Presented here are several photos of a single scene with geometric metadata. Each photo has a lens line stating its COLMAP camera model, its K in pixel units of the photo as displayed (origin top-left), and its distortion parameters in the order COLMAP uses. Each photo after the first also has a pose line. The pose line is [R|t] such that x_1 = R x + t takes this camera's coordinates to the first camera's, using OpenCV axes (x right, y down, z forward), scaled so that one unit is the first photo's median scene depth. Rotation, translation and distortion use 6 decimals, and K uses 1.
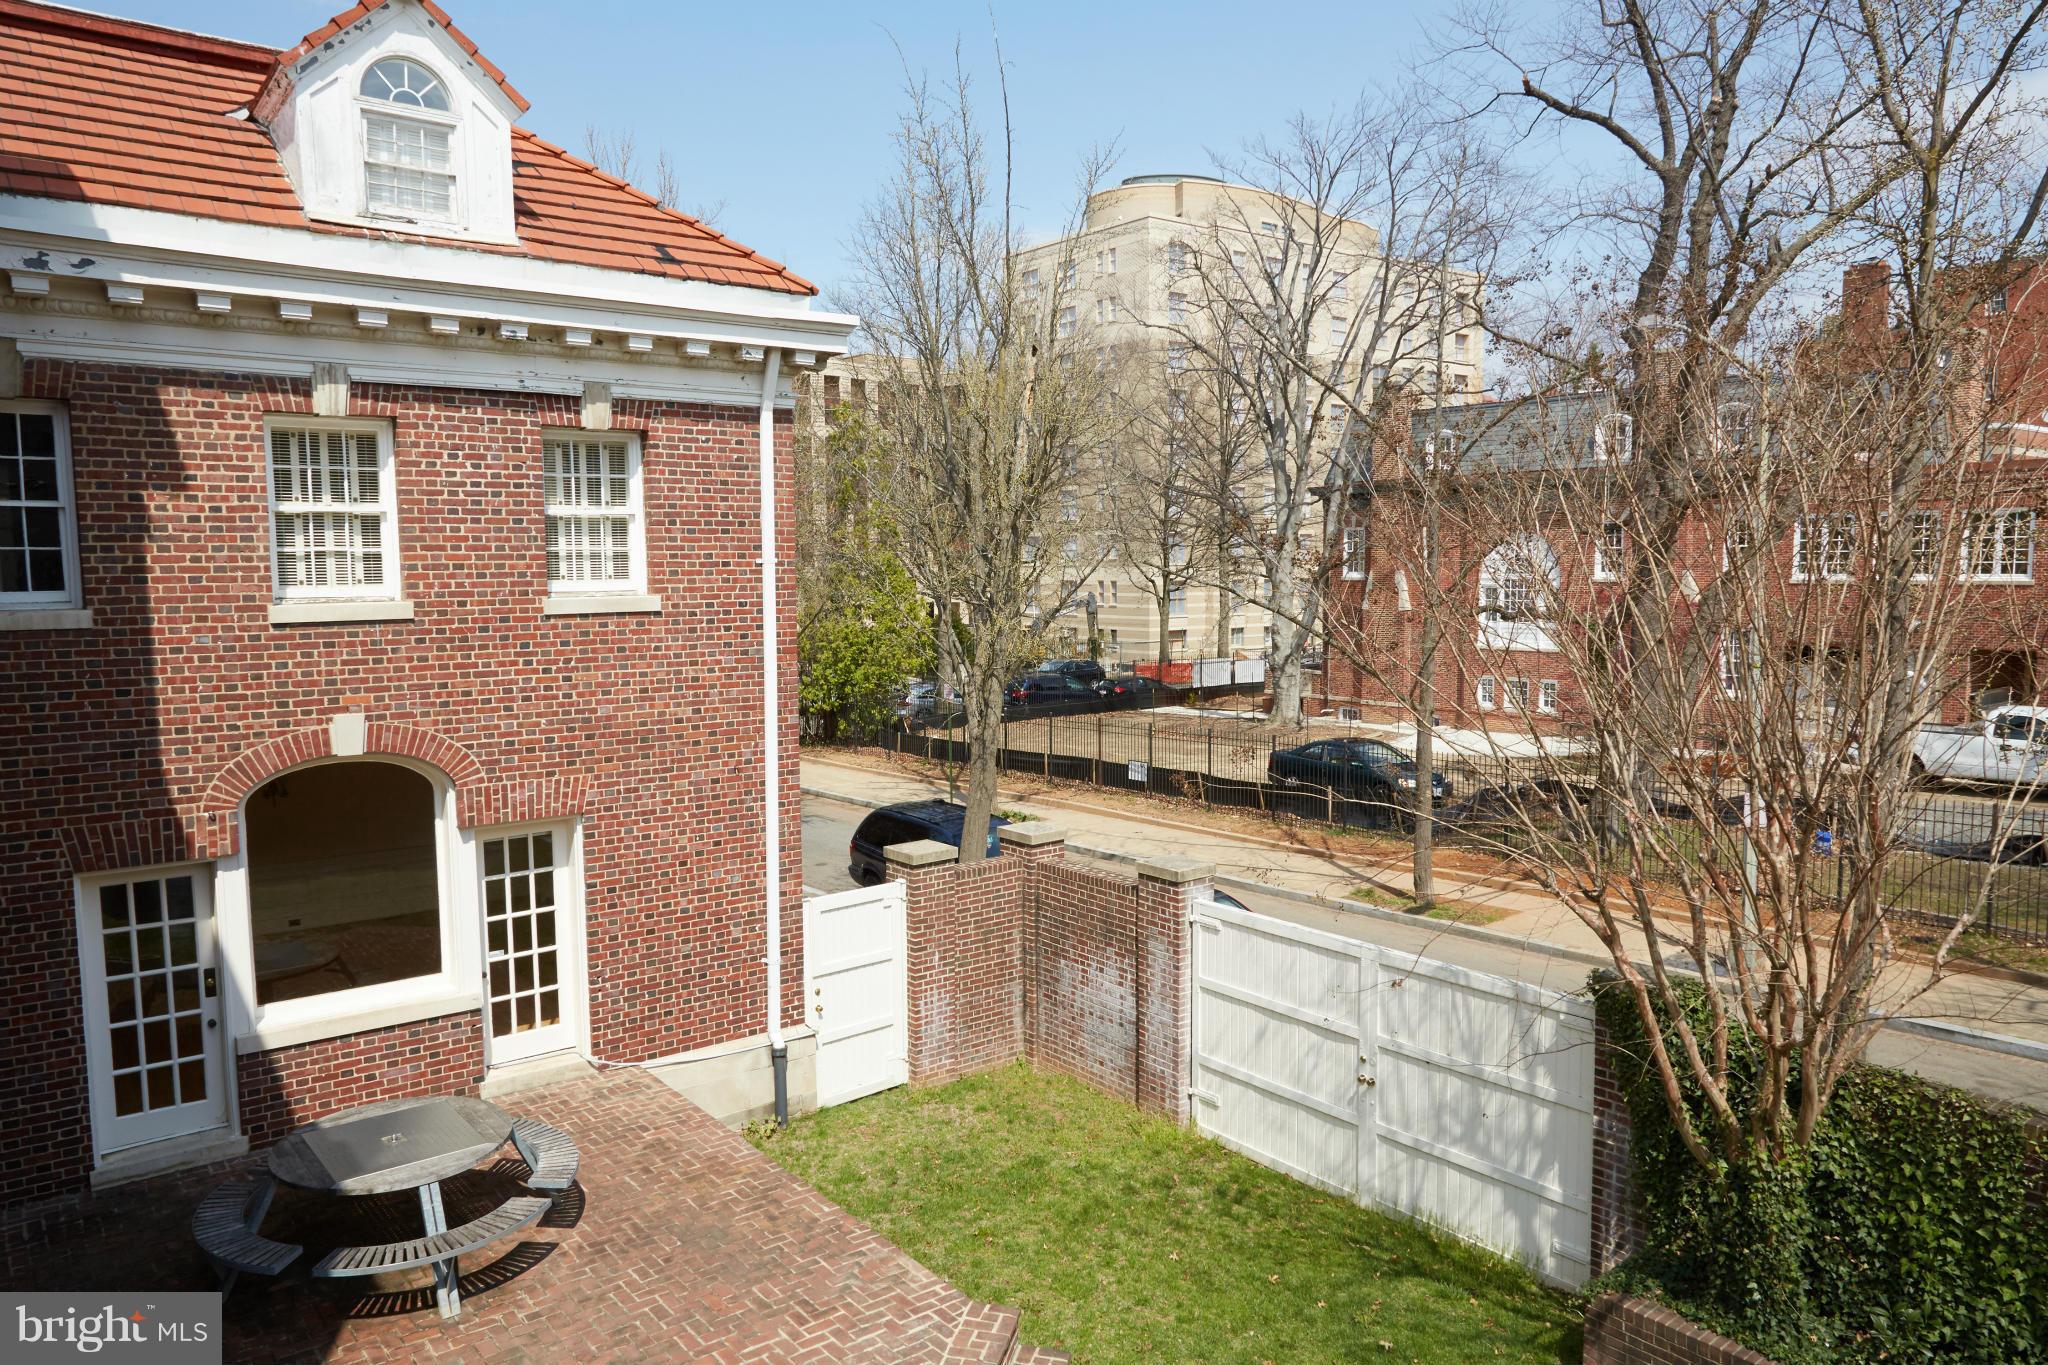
lens RADIAL K [[1398.4, 0, 1045.5], [0, 1398.4, 702.6], [0, 0, 1]] dist [-0.004212, 0.004849]
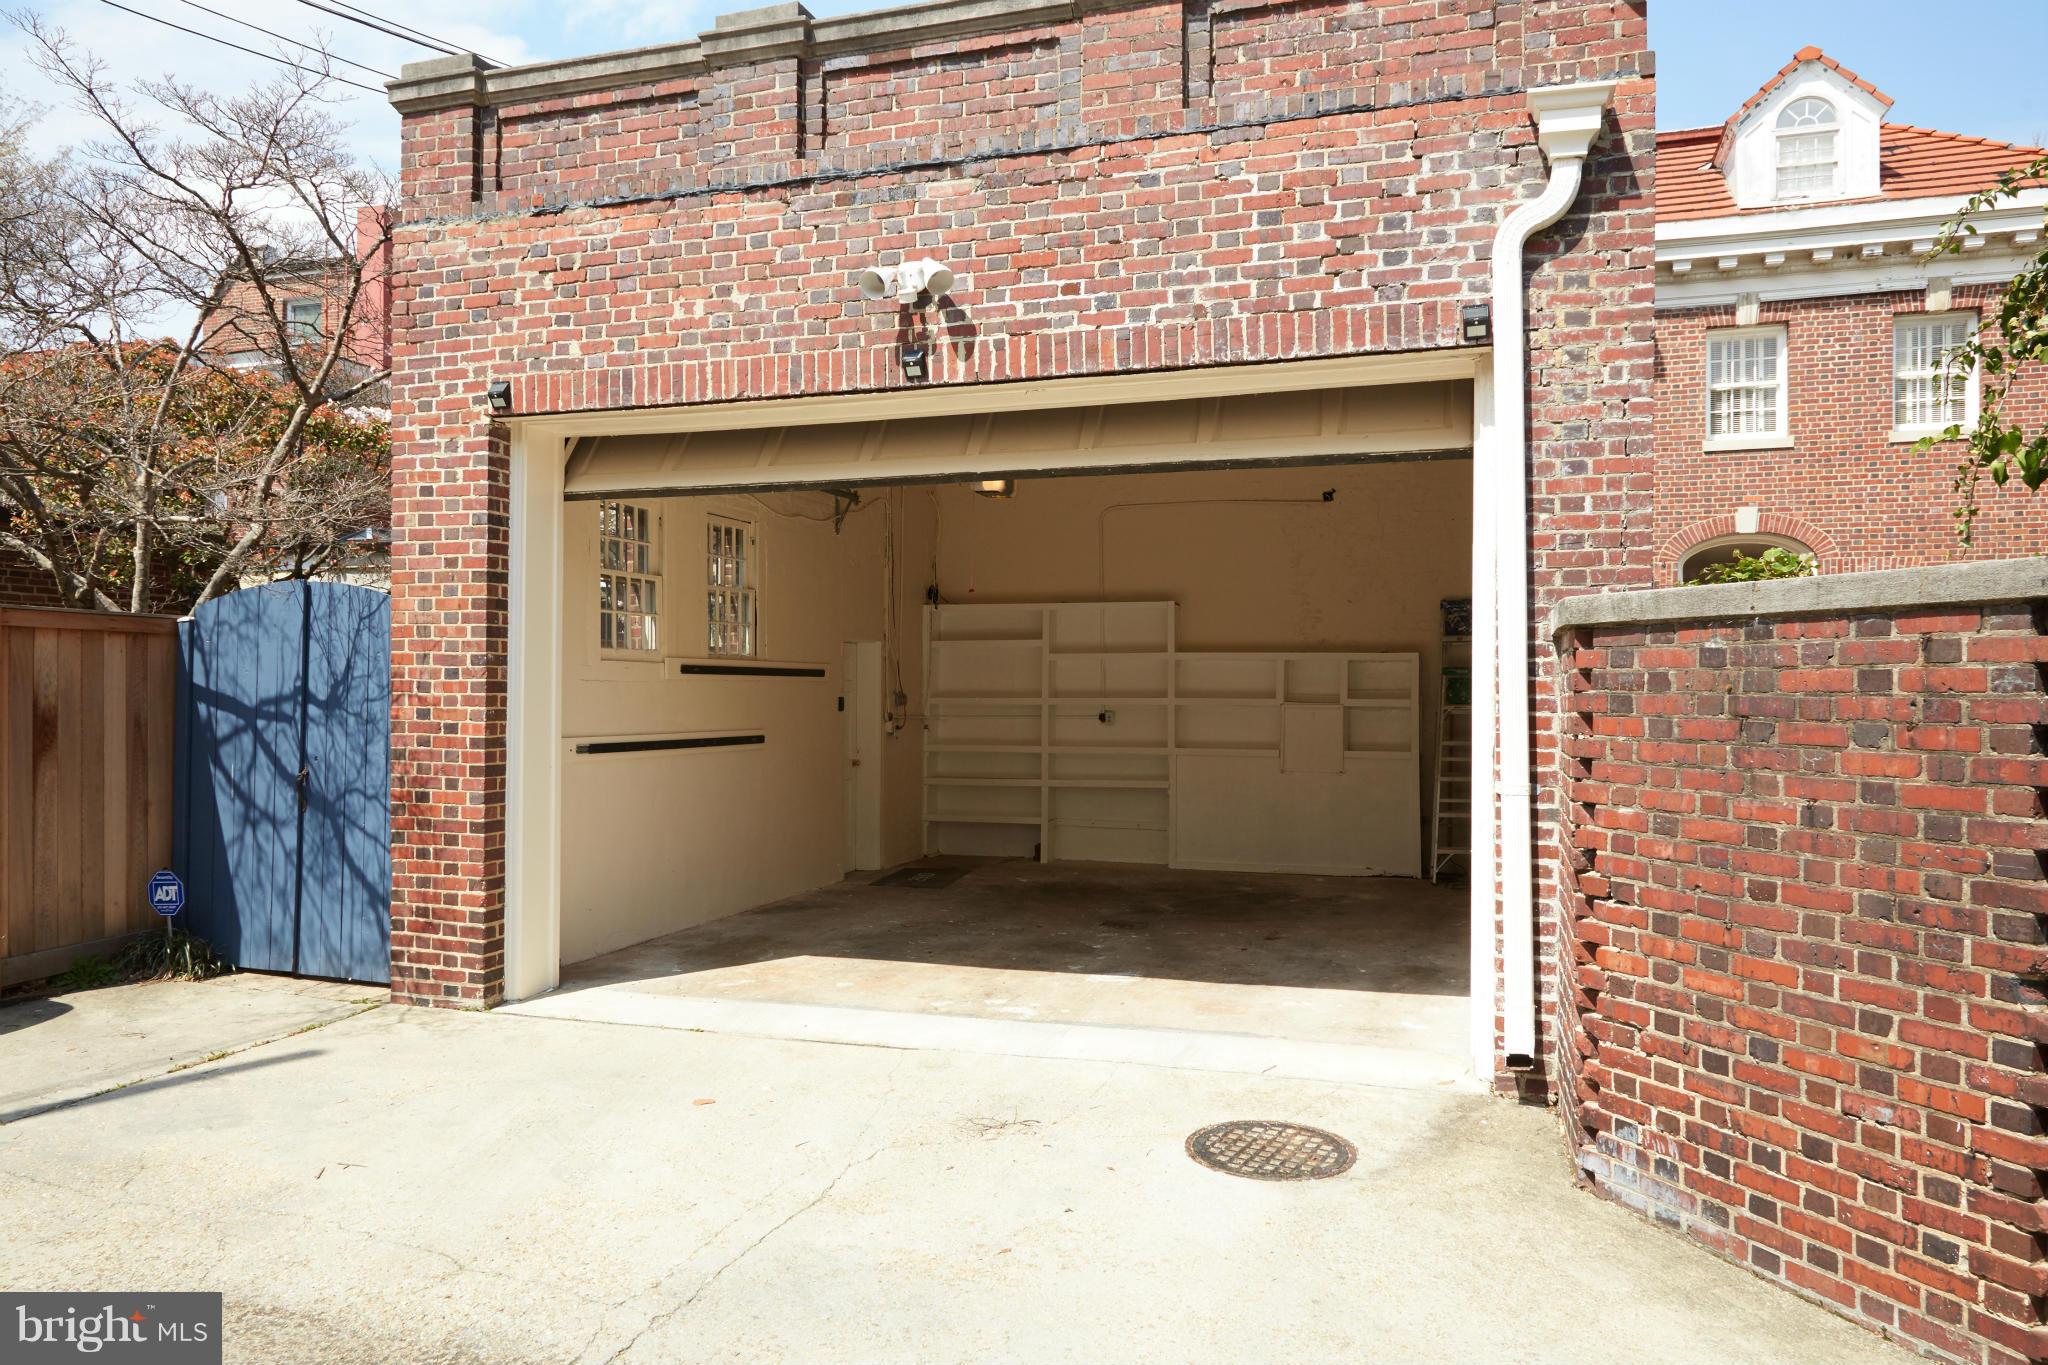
lens RADIAL K [[1398.4, 0, 1042.3], [0, 1398.4, 689.9], [0, 0, 1]] dist [-0.004212, 0.004849]
pose [[0.560775, 0.000692, -0.827968, 0.381300], [-0.084107, 0.994874, -0.056133, 0.383285], [0.823685, 0.101116, 0.557959, -0.548472]]
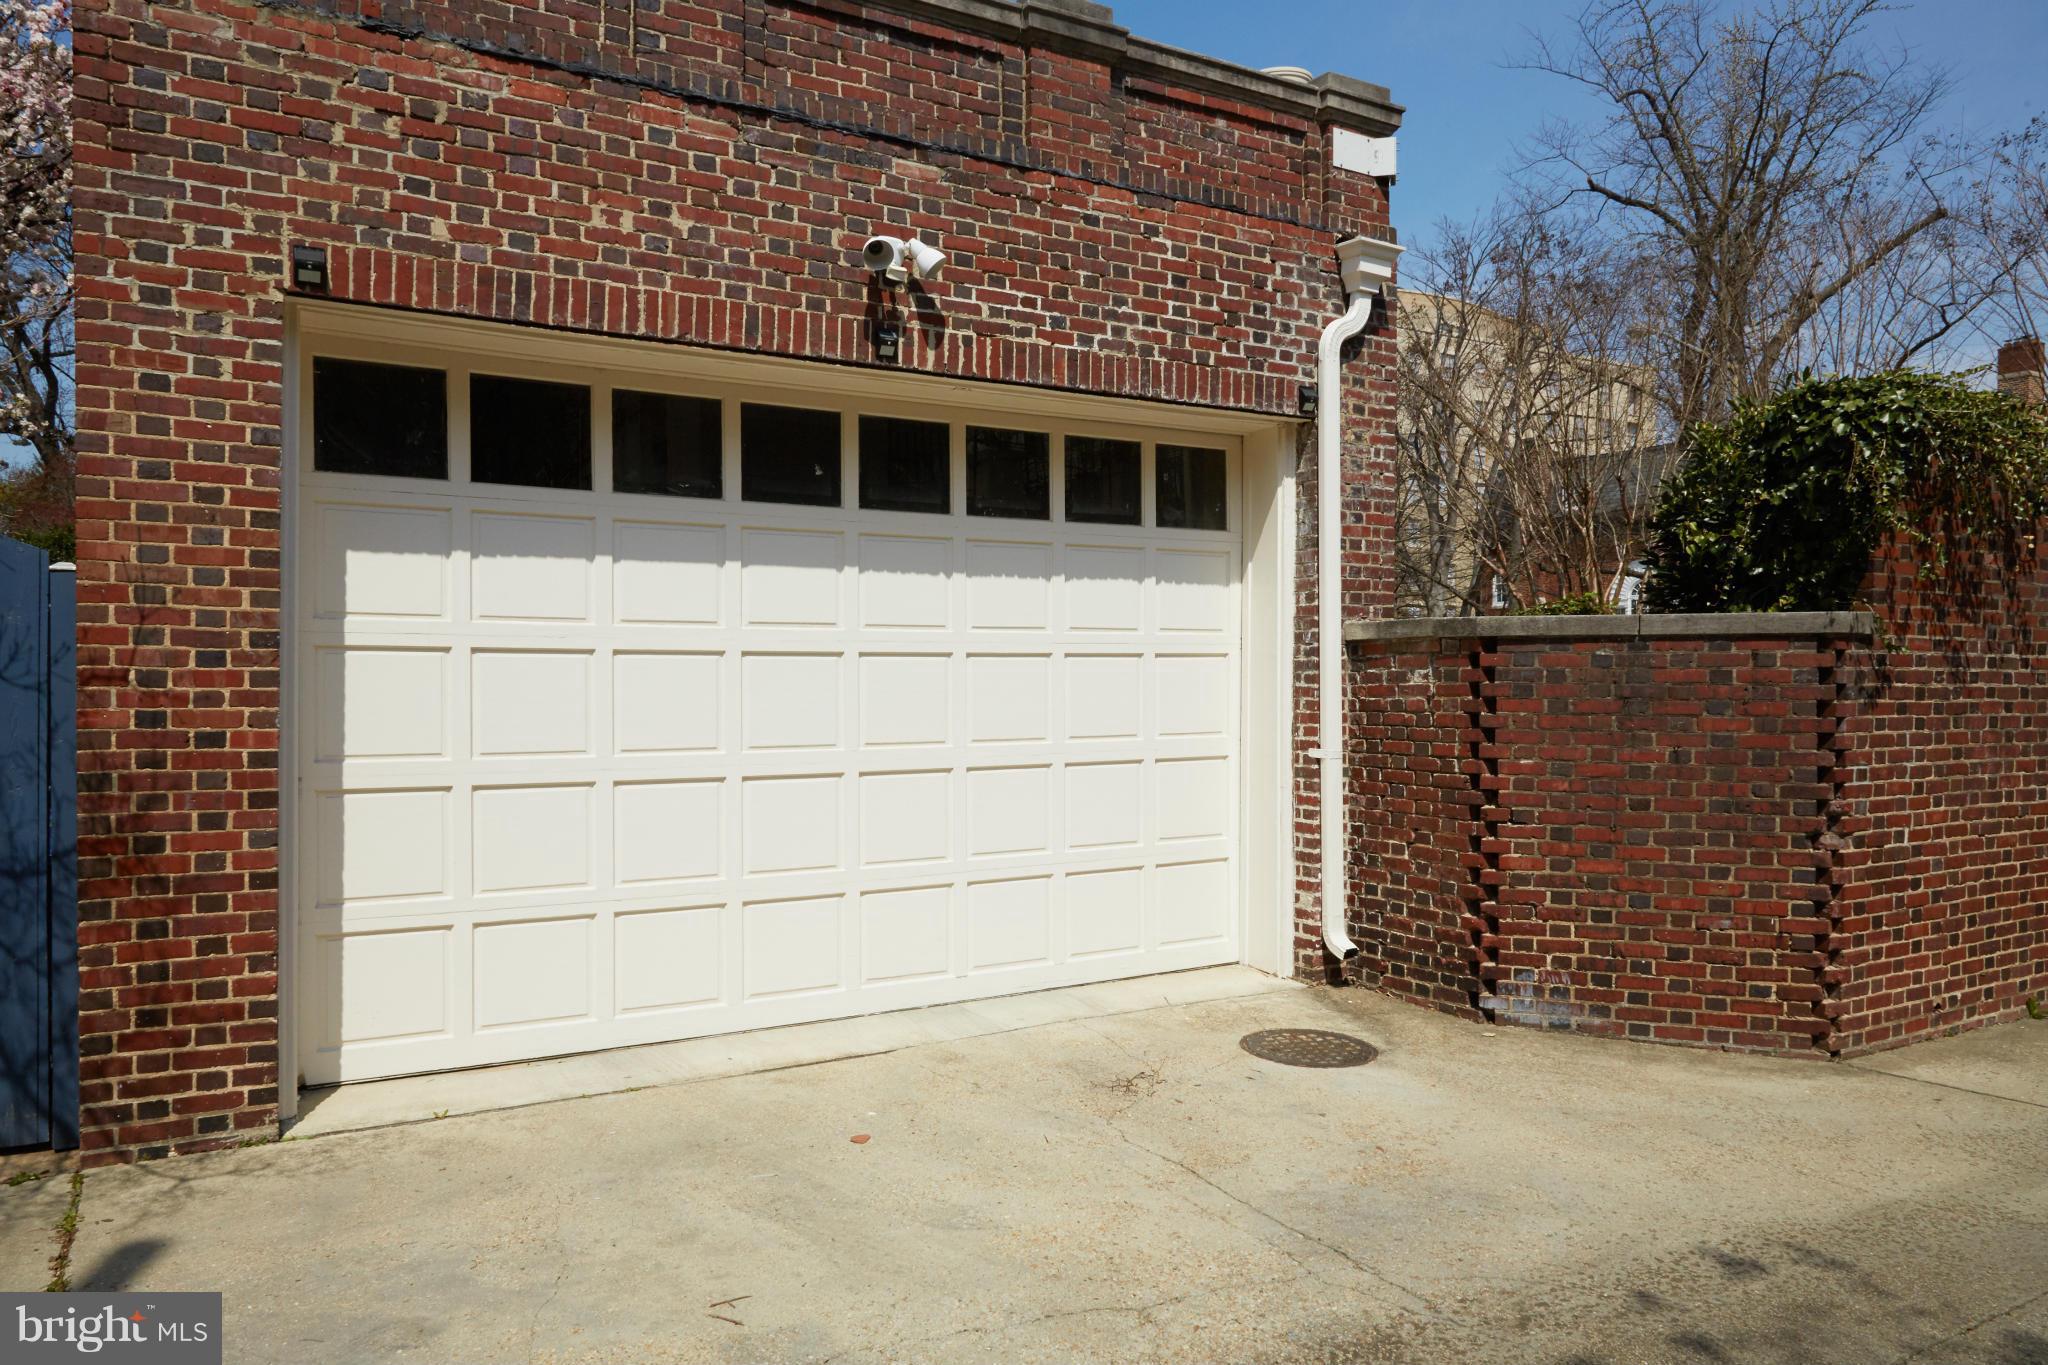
lens RADIAL K [[1398.4, 0, 1012.3], [0, 1398.4, 693.9], [0, 0, 1]] dist [-0.004212, 0.004849]
pose [[0.990713, 0.003454, -0.135926, -0.103294], [-0.015244, 0.996196, -0.085794, 0.413888], [0.135113, 0.087070, 0.986997, -0.884519]]
